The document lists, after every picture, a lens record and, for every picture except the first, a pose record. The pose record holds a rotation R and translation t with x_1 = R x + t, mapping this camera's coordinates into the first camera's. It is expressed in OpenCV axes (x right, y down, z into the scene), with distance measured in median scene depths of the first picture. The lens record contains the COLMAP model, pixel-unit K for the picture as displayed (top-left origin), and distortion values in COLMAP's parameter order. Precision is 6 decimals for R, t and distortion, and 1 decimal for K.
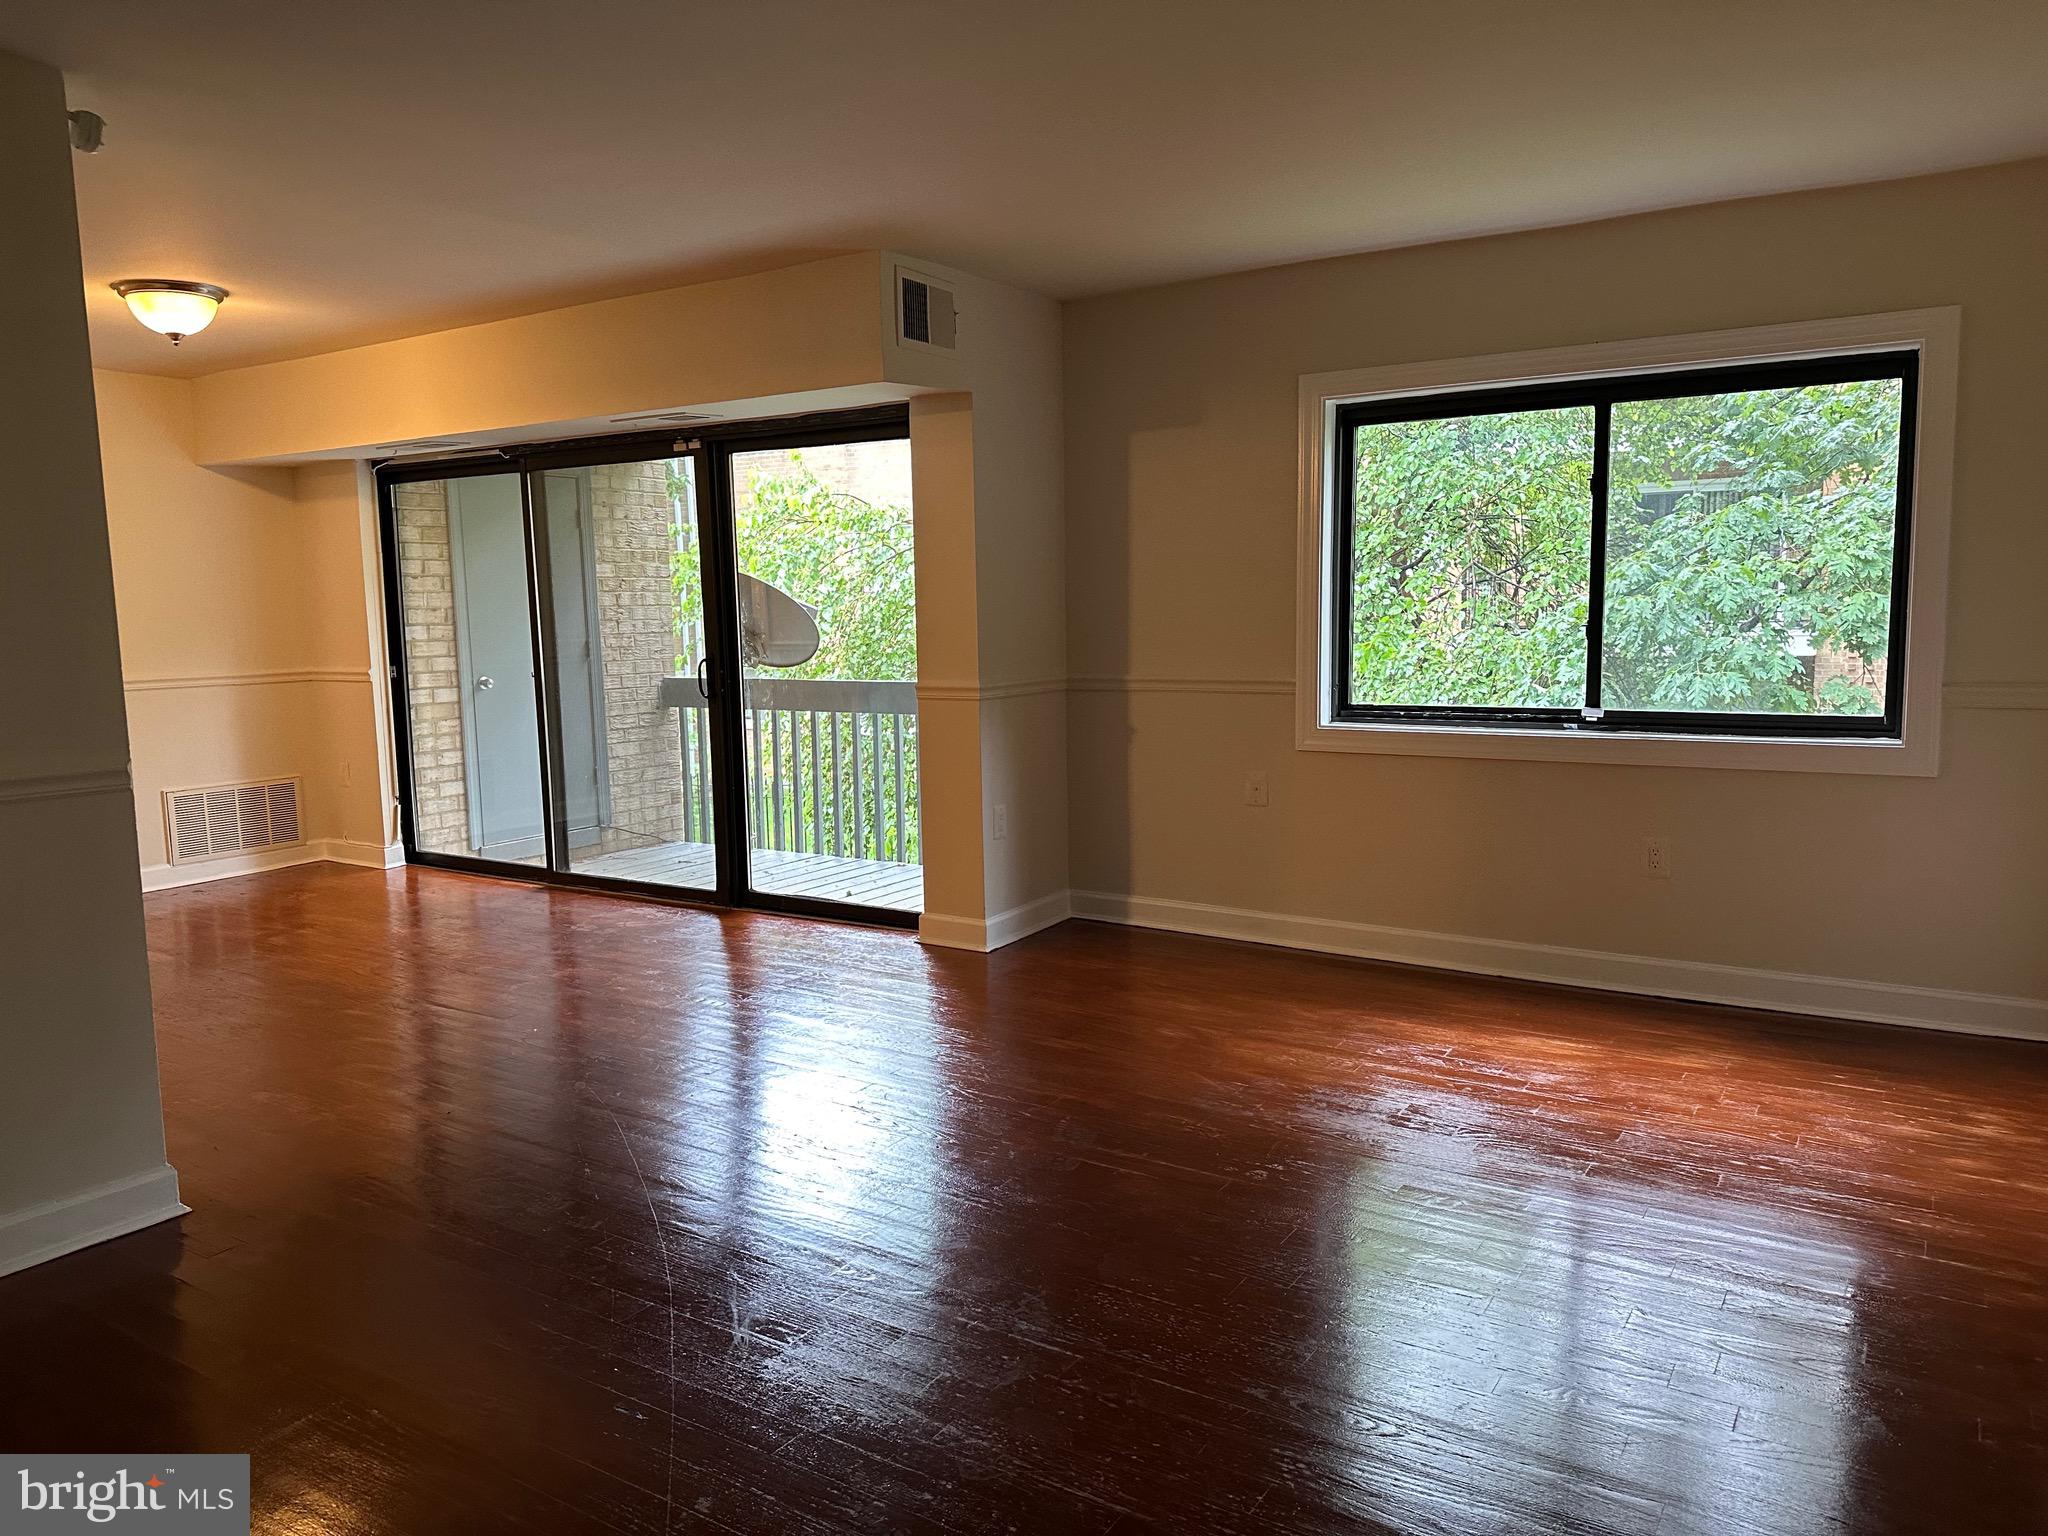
lens RADIAL K [[1427.5, 0, 1038.0], [0, 1427.5, 774.5], [0, 0, 1]] dist [0.088496, -0.148629]
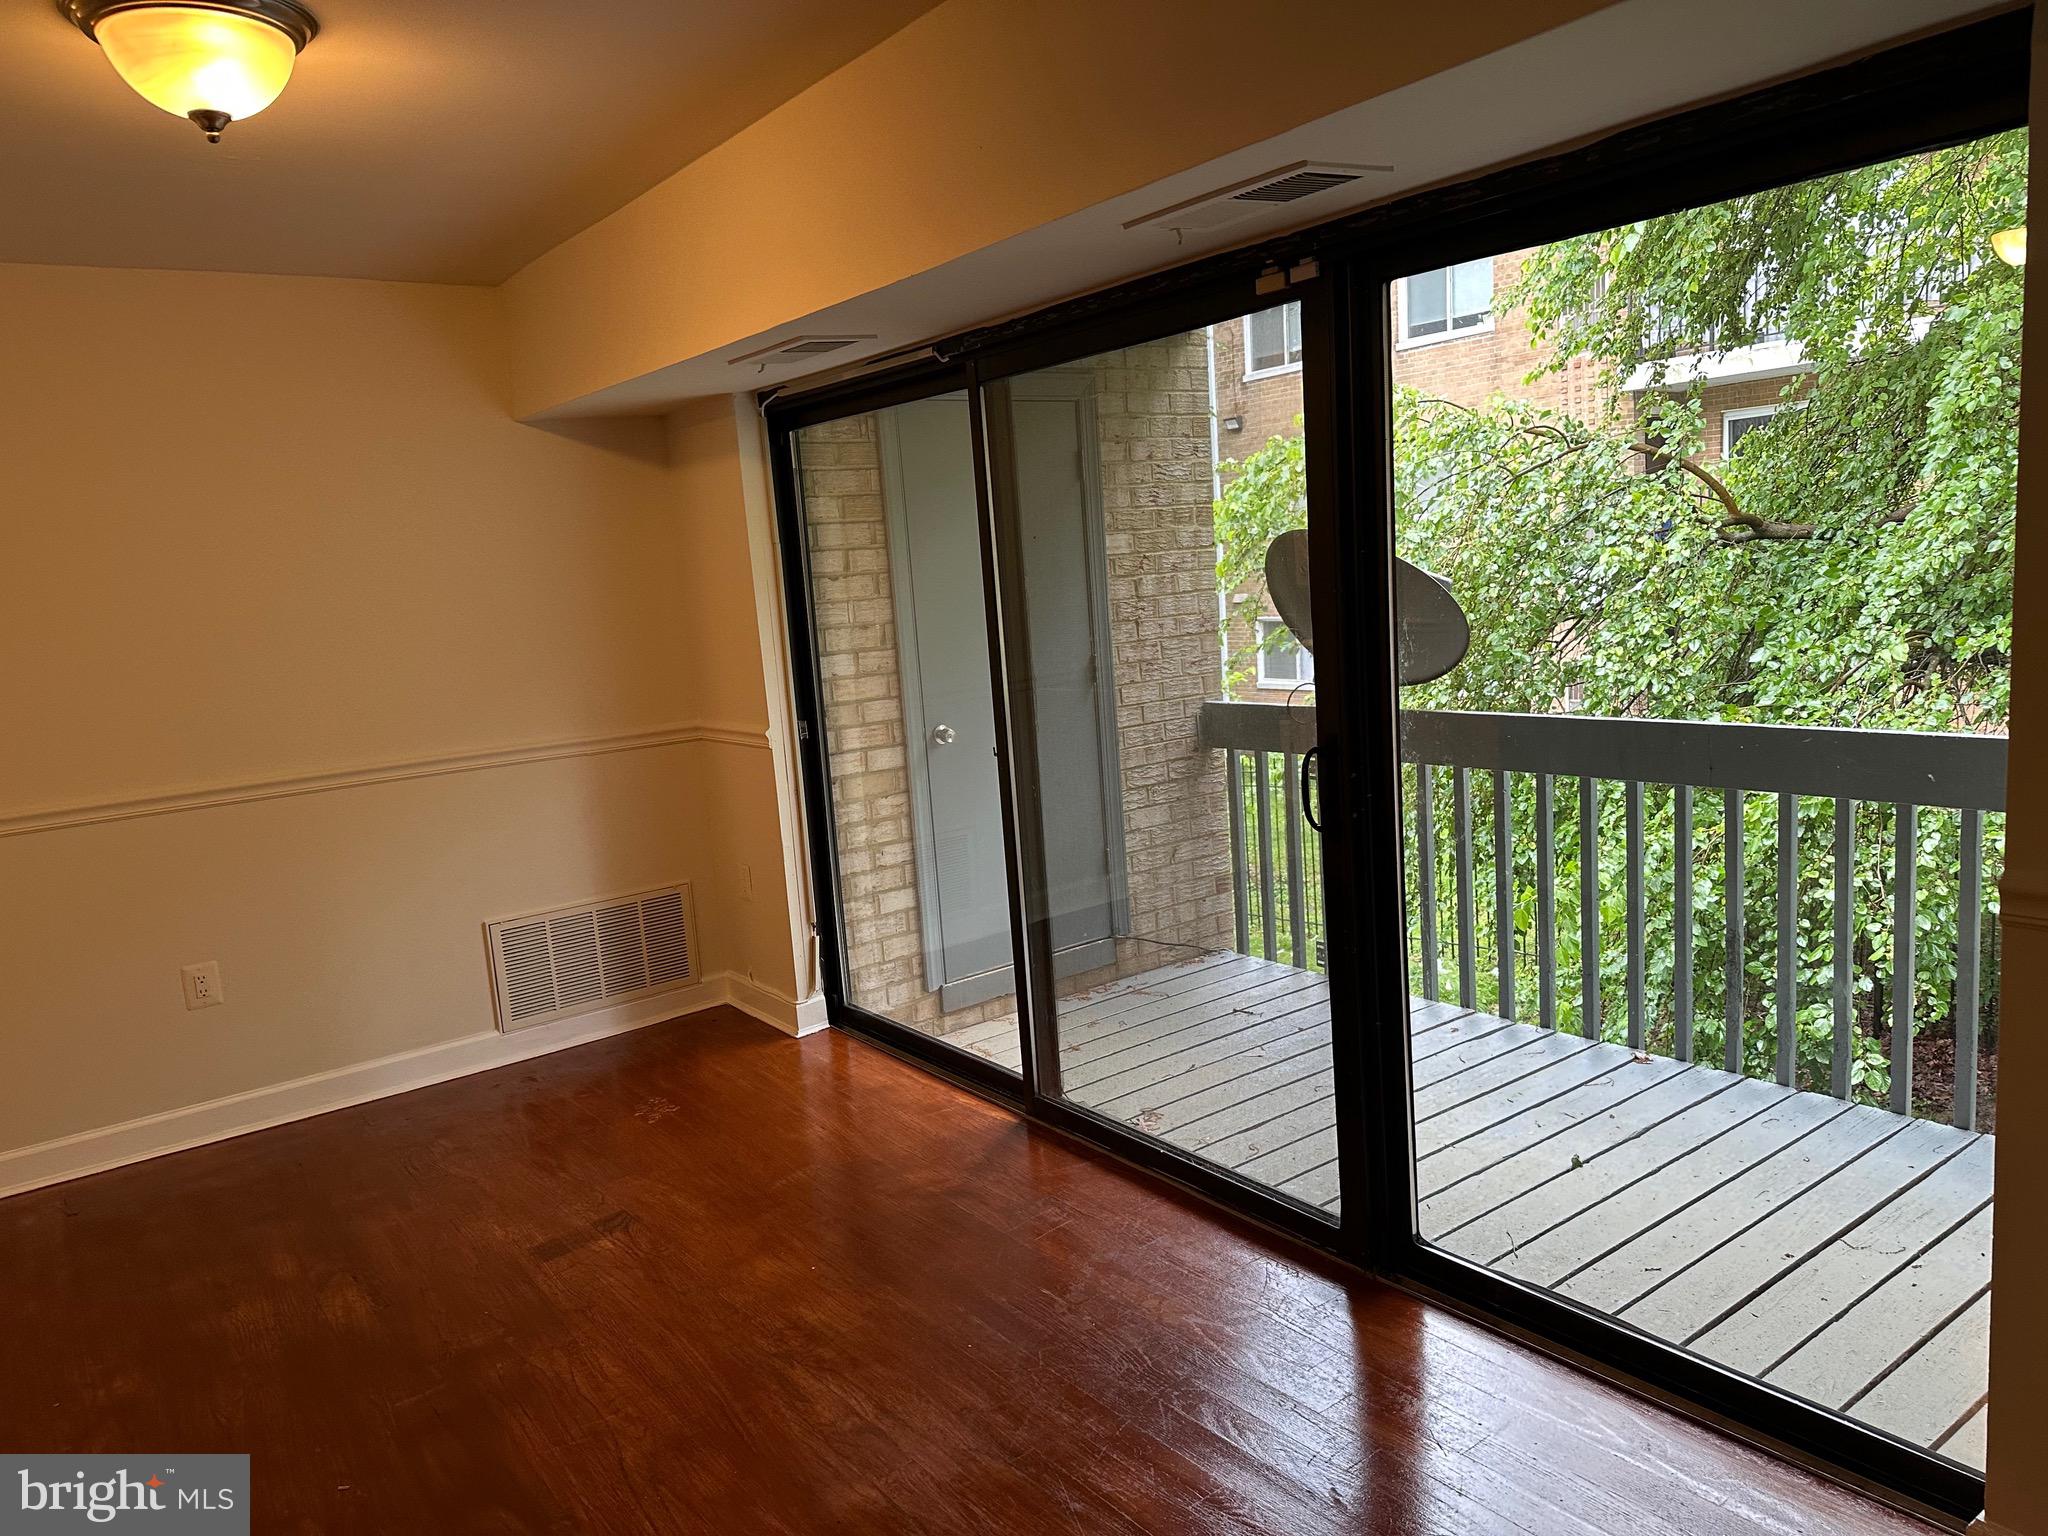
lens RADIAL K [[1452.2, 0, 1051.5], [0, 1452.2, 771.1], [0, 0, 1]] dist [0.070005, -0.061939]
pose [[0.945083, 0.004981, -0.326793, -0.130956], [0.010331, 0.998929, 0.045105, -0.078634], [0.326667, -0.046004, 0.944019, 0.418844]]
